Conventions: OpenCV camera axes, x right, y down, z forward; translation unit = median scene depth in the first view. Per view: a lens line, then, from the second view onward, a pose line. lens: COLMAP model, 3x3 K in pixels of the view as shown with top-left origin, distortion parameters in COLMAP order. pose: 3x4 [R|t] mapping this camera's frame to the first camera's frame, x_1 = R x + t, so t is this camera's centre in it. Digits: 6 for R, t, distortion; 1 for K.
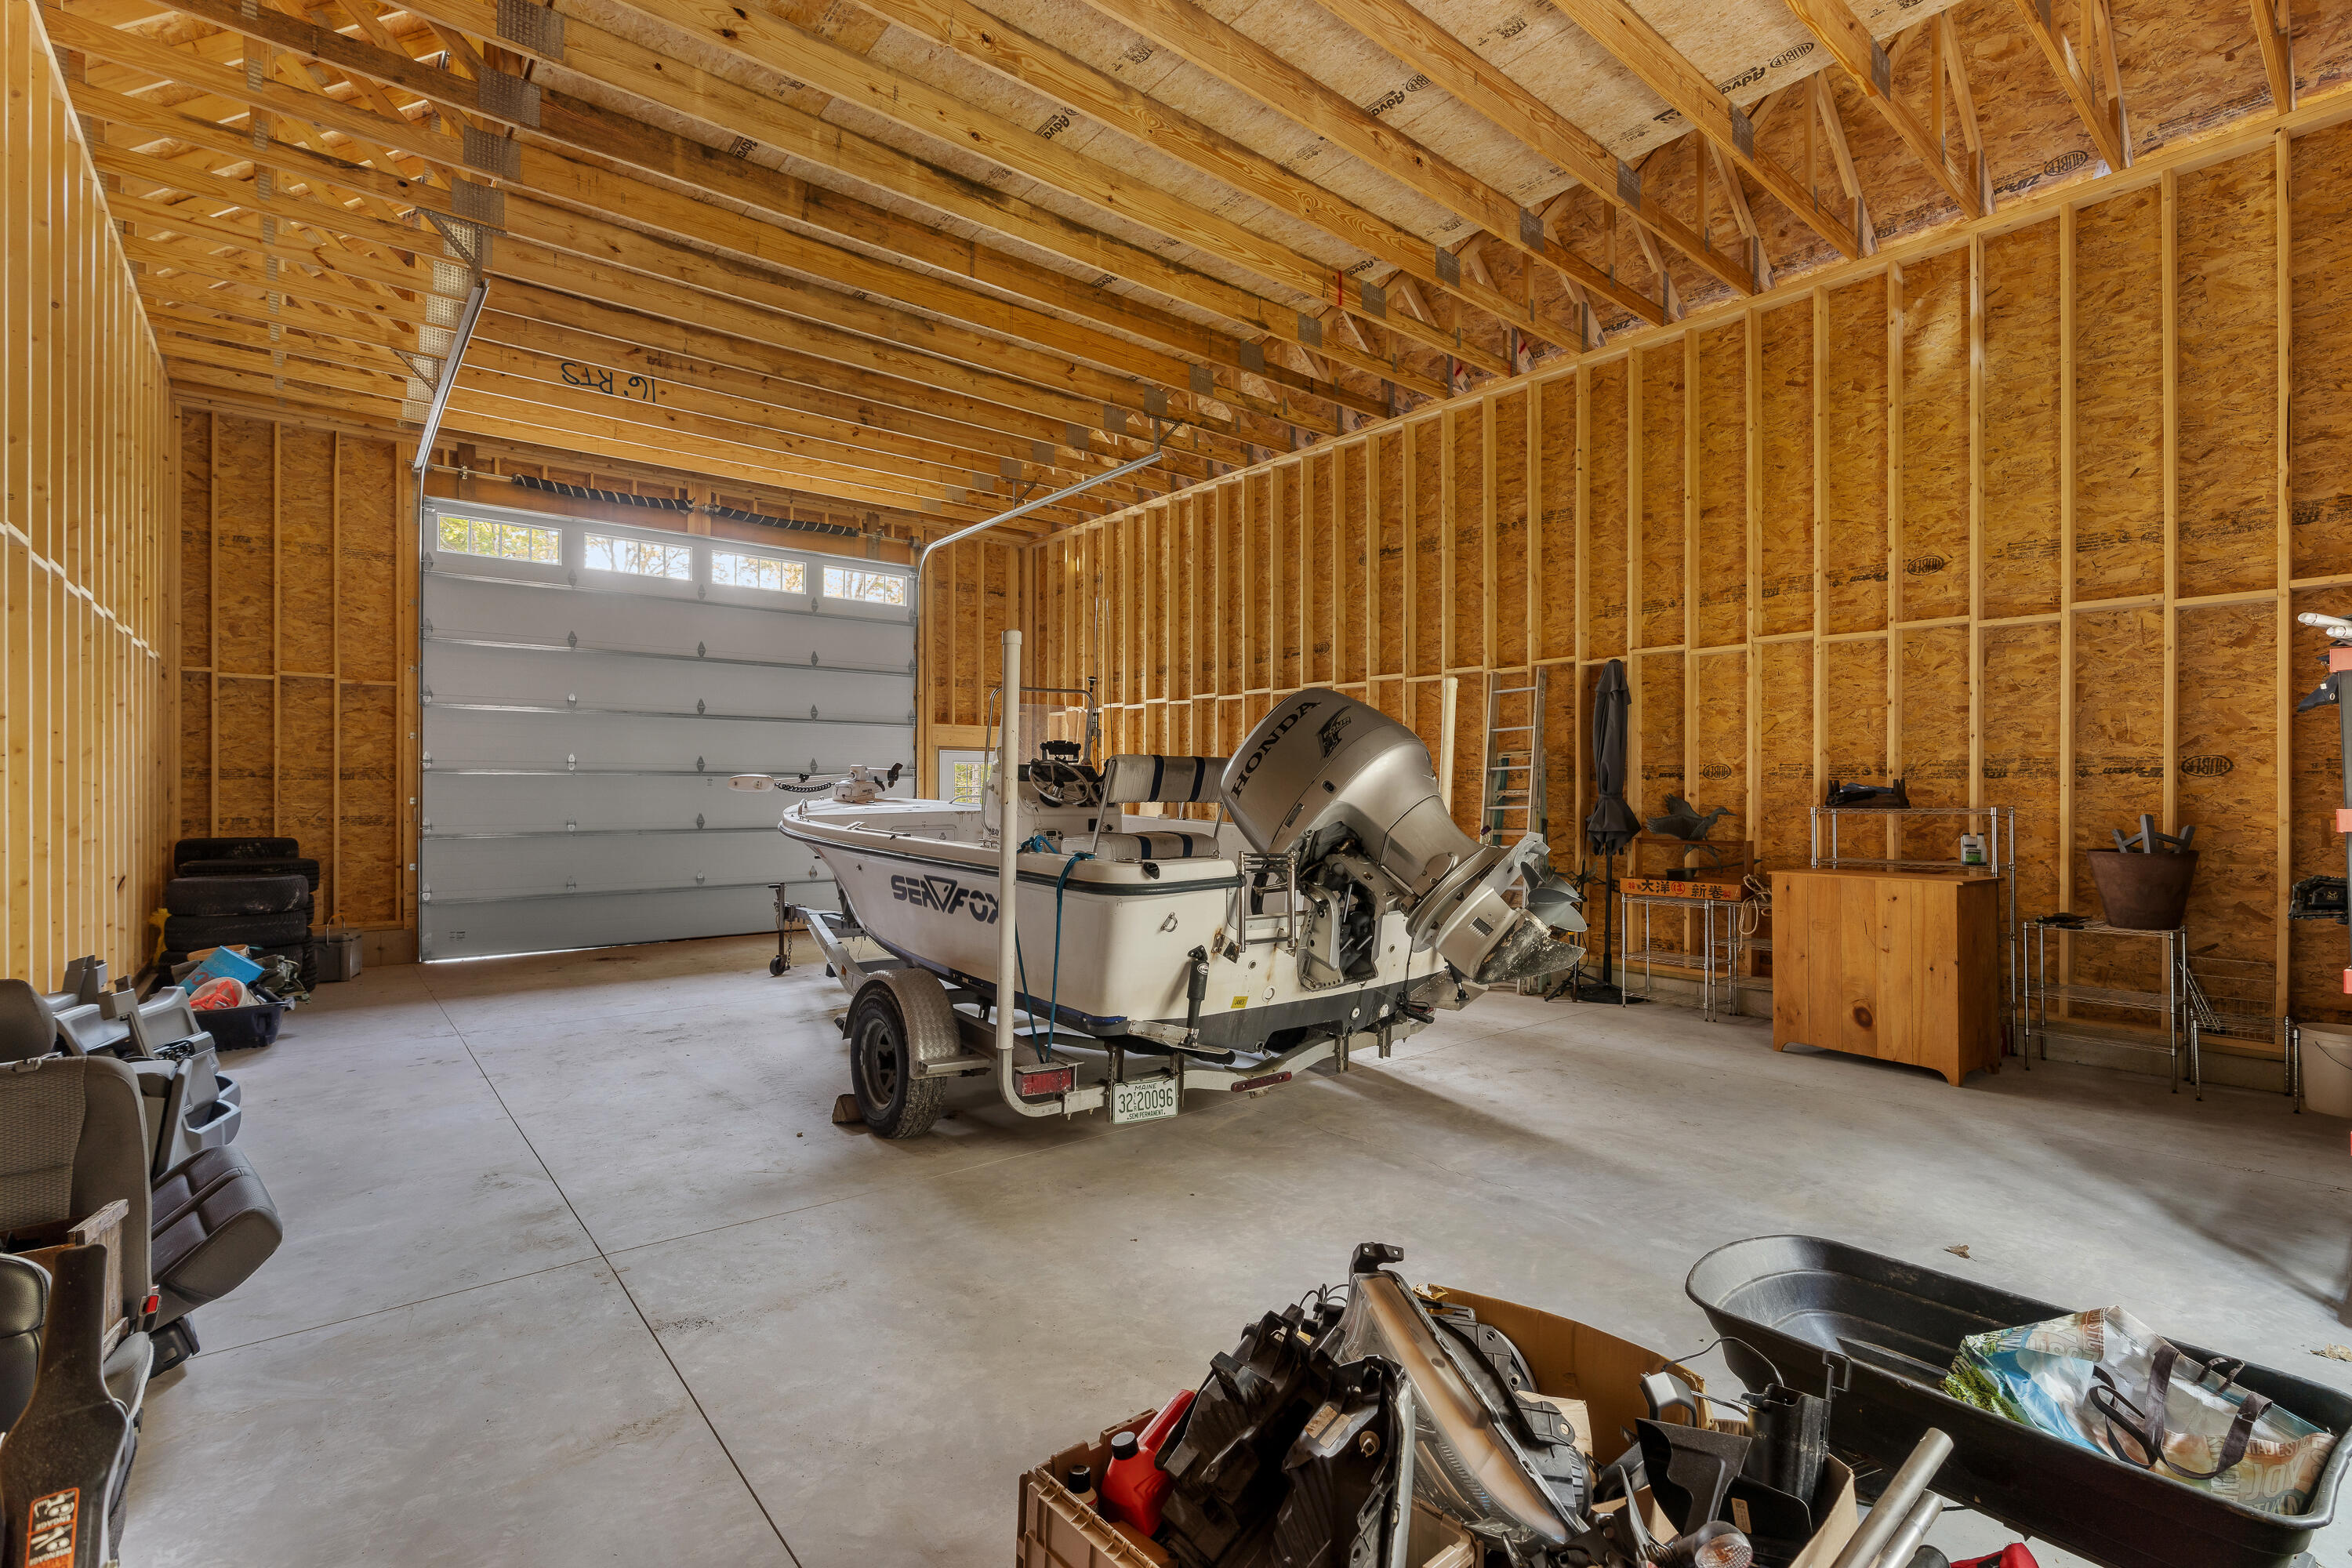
lens RADIAL K [[1060.7, 0, 1181.0], [0, 1060.7, 796.6], [0, 0, 1]] dist [-0.012269, 0.000267]
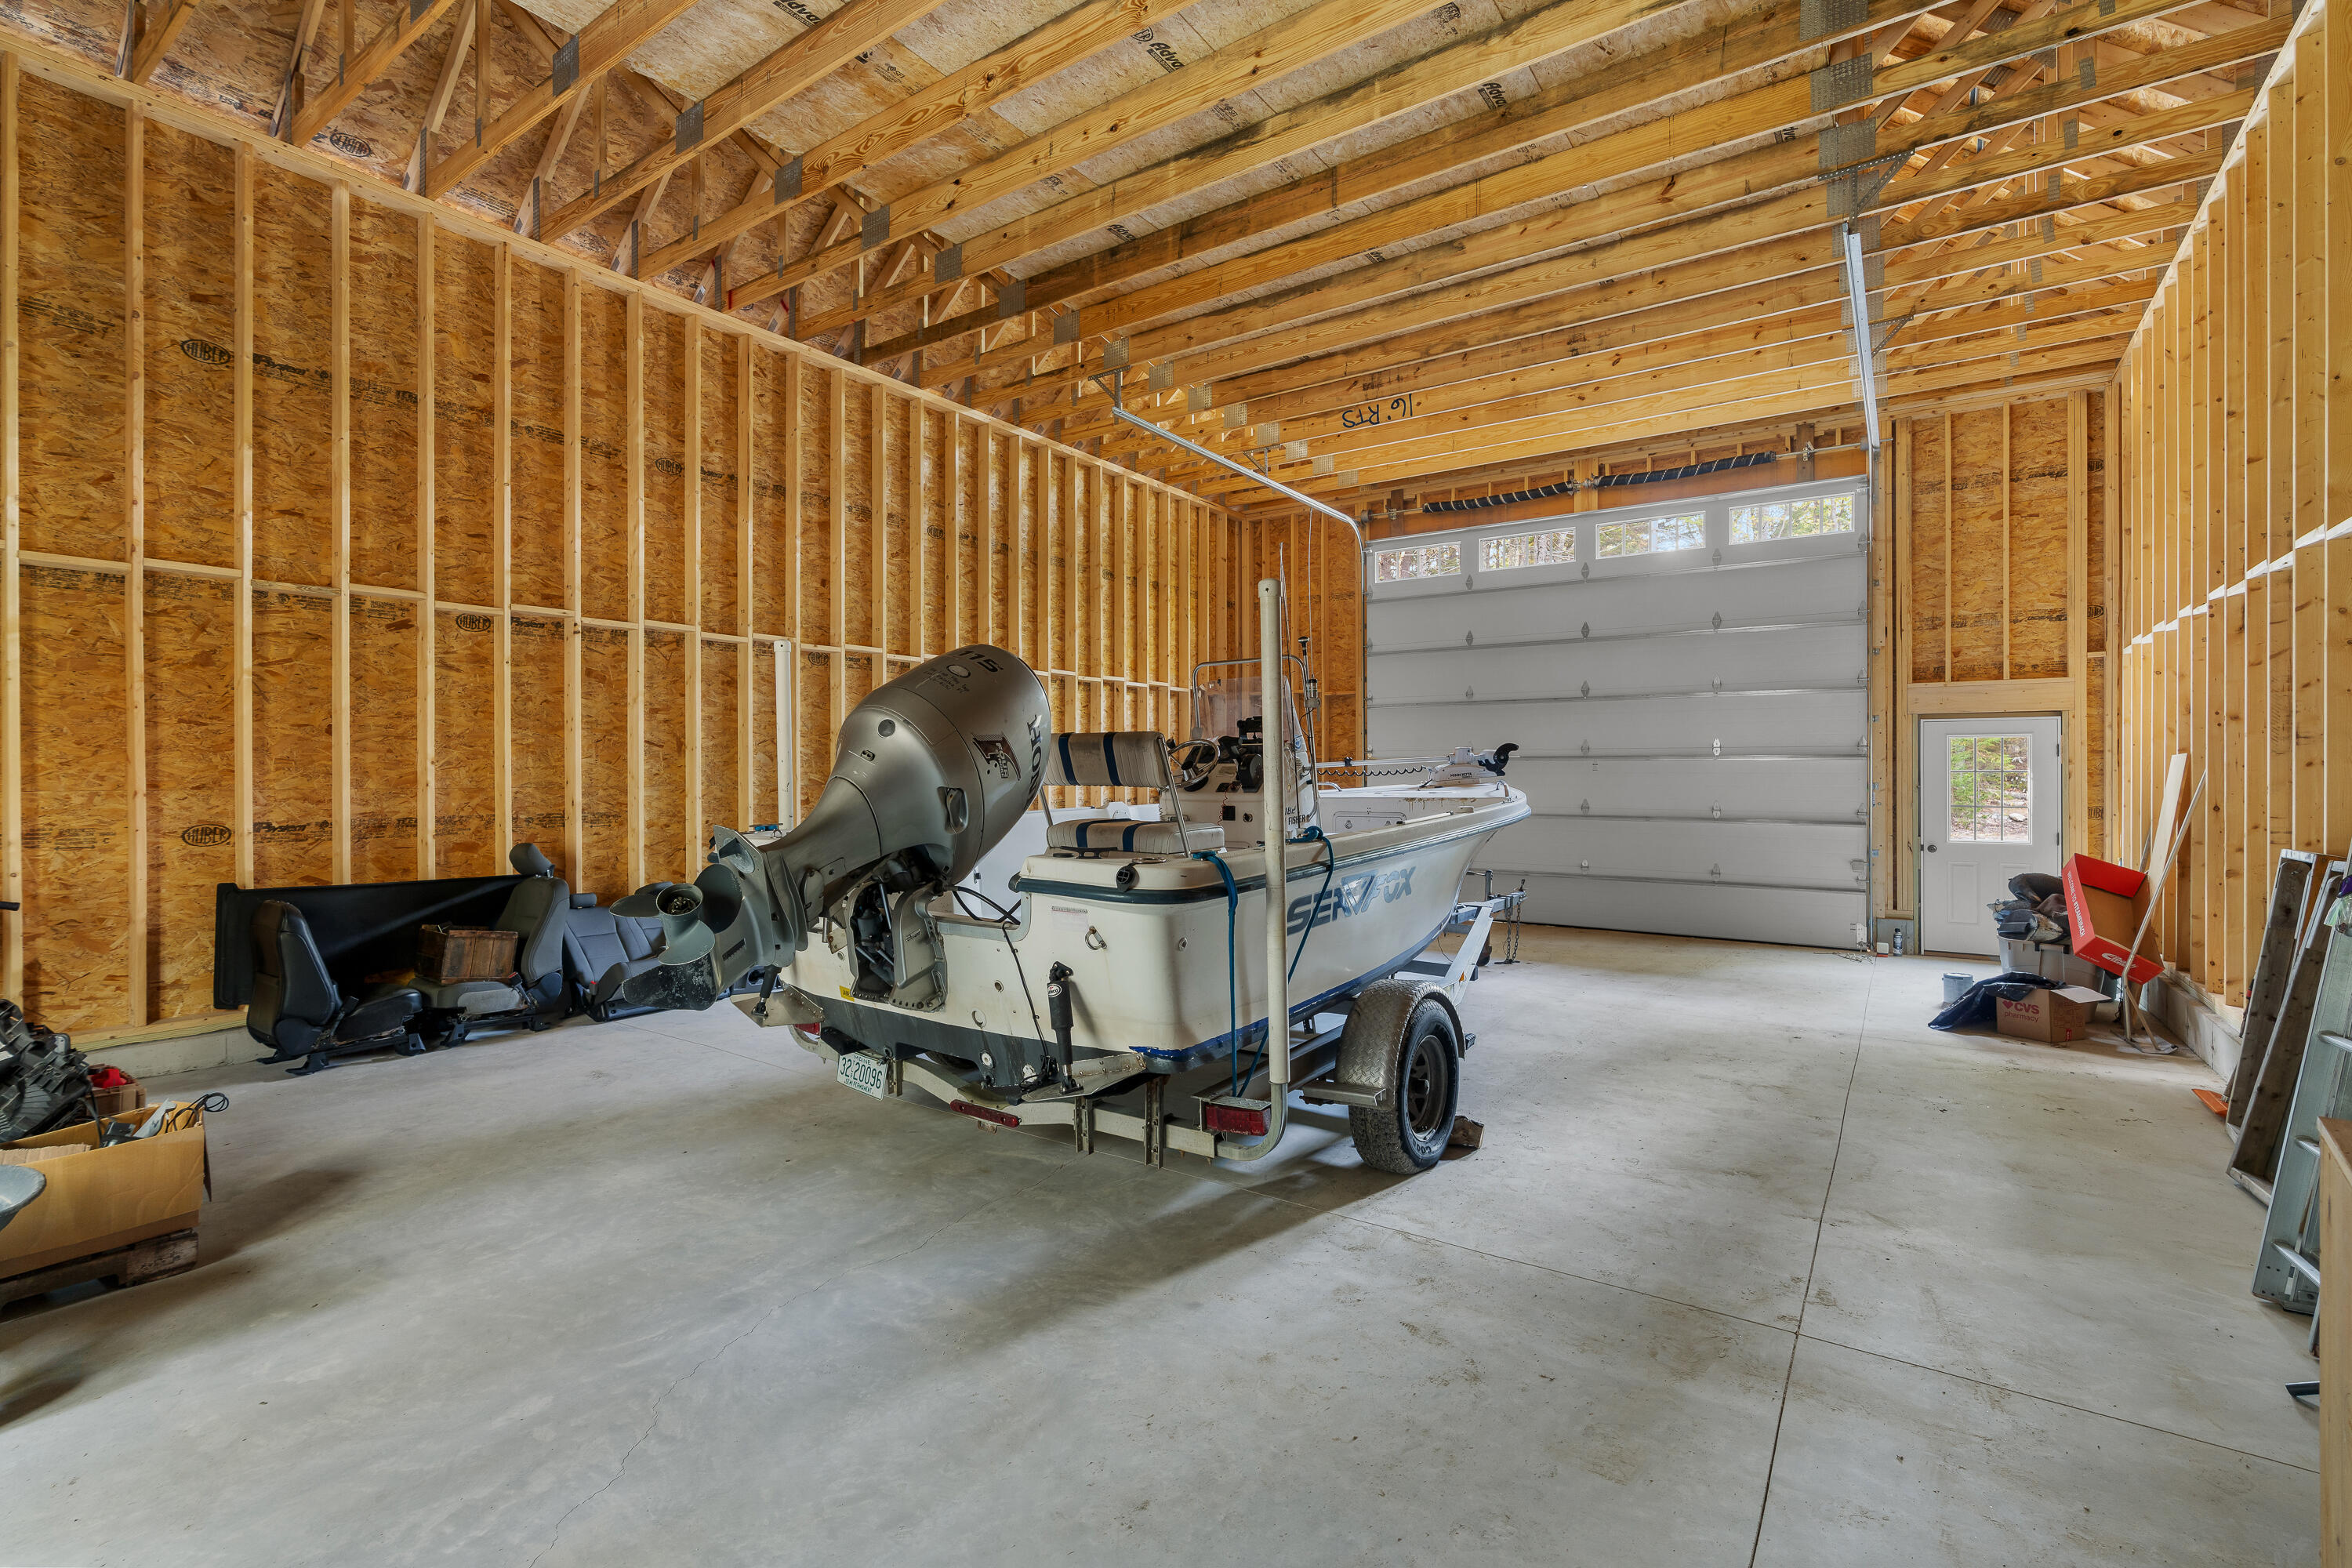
lens RADIAL K [[1062.7, 0, 1167.7], [0, 1062.7, 783.0], [0, 0, 1]] dist [-0.013048, 0.005040]
pose [[0.262008, 0.006857, -0.965041, 0.842848], [-0.007577, 0.999959, 0.005048, -0.002087], [0.965036, 0.005989, 0.262049, 0.824127]]
